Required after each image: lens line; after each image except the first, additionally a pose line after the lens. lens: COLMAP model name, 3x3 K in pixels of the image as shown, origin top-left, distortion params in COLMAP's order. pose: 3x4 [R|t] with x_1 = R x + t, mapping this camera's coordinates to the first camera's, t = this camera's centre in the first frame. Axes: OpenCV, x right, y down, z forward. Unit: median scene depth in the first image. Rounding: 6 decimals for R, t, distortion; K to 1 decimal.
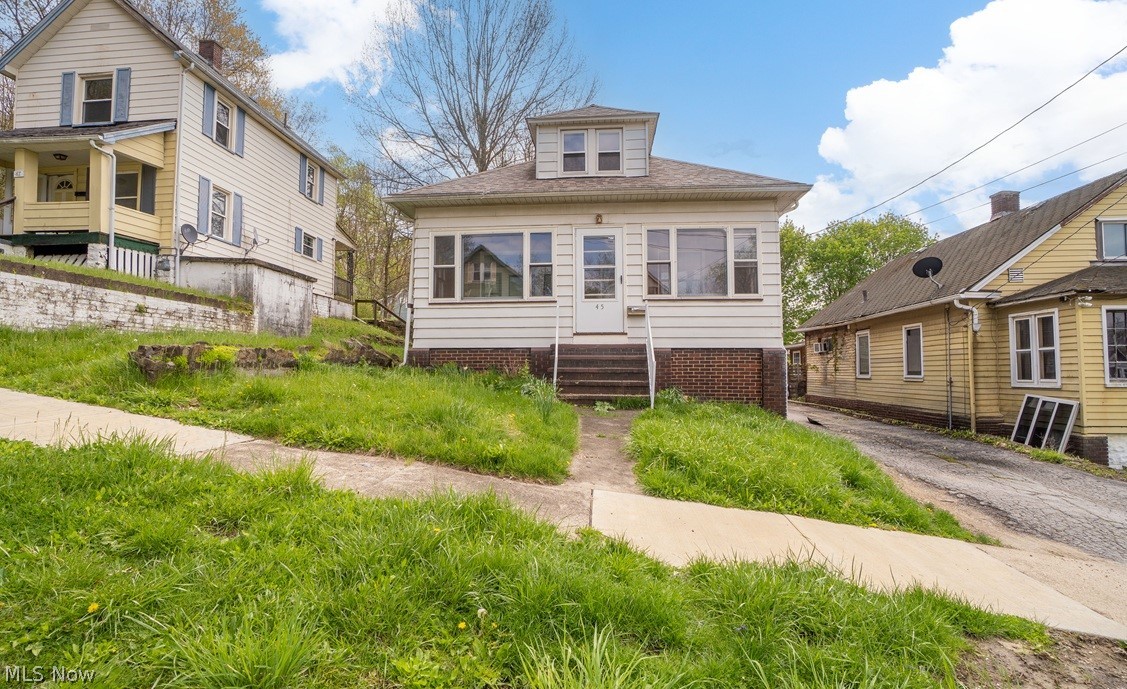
lens RADIAL K [[525.1, 0, 558.8], [0, 525.1, 350.8], [0, 0, 1]] dist [-0.031586, 0.005912]
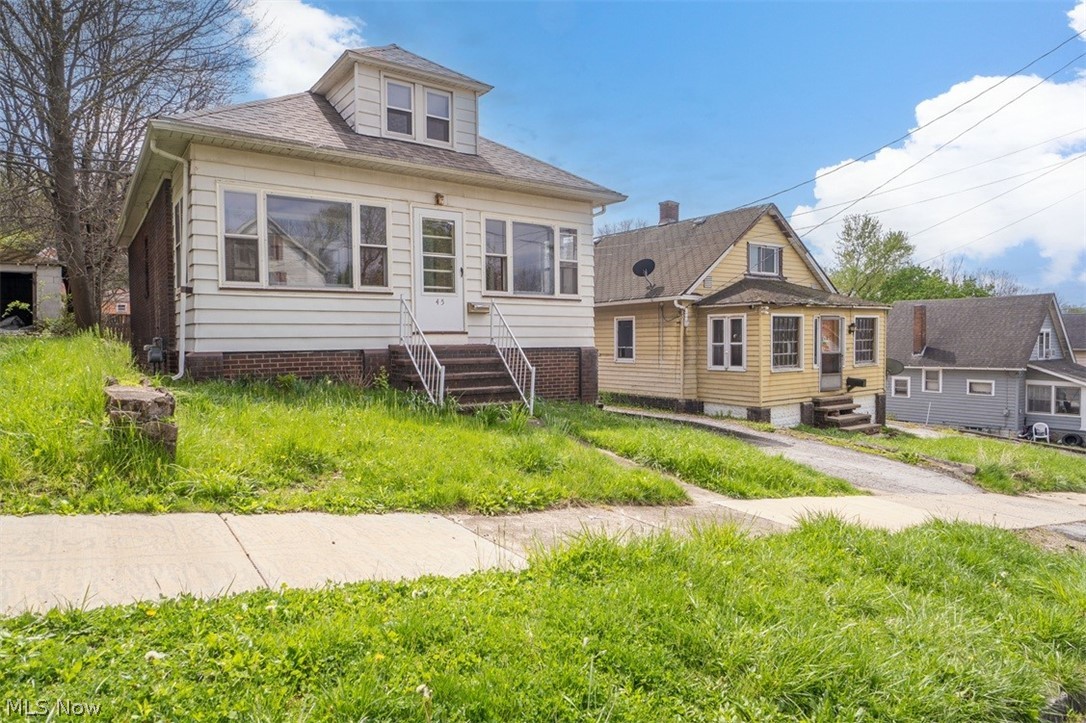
lens RADIAL K [[646.8, 0, 540.1], [0, 646.8, 363.9], [0, 0, 1]] dist [0.006107, 0.000238]
pose [[0.764232, -0.032027, 0.644145, -0.465311], [-0.018305, 0.997287, 0.071303, -0.057100], [-0.644681, -0.066283, 0.761573, 0.059710]]
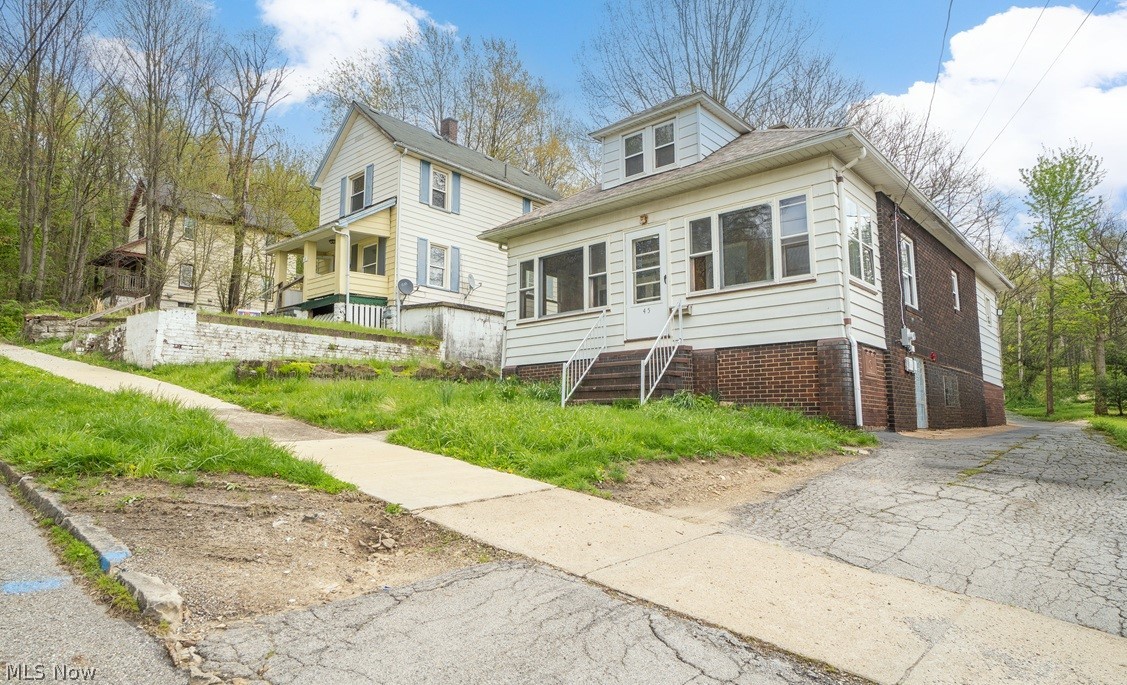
lens RADIAL K [[676.0, 0, 569.0], [0, 676.0, 340.5], [0, 0, 1]] dist [0.003553, -0.000276]
pose [[0.809935, -0.078996, -0.581175, 0.628947], [0.025866, 0.994735, -0.099162, 0.081708], [0.585949, 0.065282, 0.807714, -0.056968]]
